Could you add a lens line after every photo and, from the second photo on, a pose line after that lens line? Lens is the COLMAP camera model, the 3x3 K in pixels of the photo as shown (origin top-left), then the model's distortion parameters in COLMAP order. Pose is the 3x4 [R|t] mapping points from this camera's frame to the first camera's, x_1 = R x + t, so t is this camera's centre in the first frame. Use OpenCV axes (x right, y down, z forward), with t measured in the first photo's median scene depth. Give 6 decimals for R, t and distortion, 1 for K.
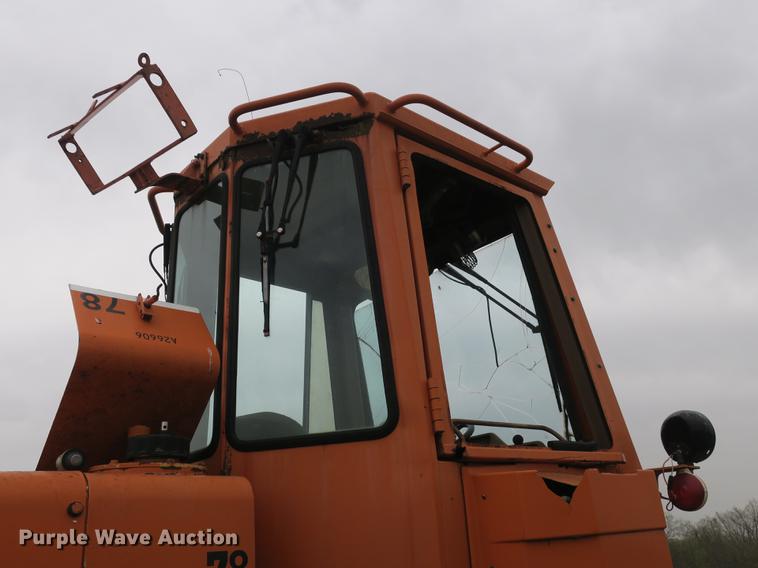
lens RADIAL K [[665.2, 0, 376.8], [0, 665.2, 288.3], [0, 0, 1]] dist [-0.009520, 0.009490]
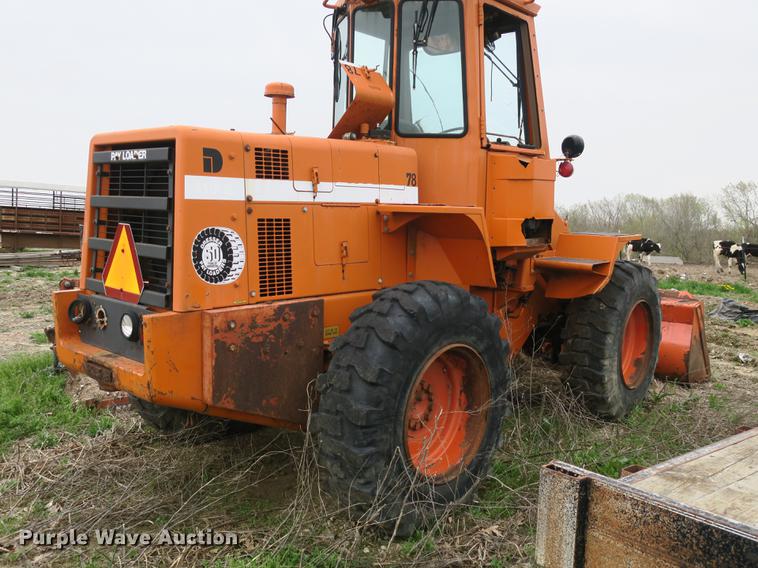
lens RADIAL K [[665.2, 0, 385.2], [0, 665.2, 286.6], [0, 0, 1]] dist [-0.009520, 0.009490]
pose [[0.984571, 0.058382, 0.164956, -0.547406], [-0.128608, 0.880677, 0.455926, -0.331732], [-0.118655, -0.470106, 0.874598, -1.221196]]
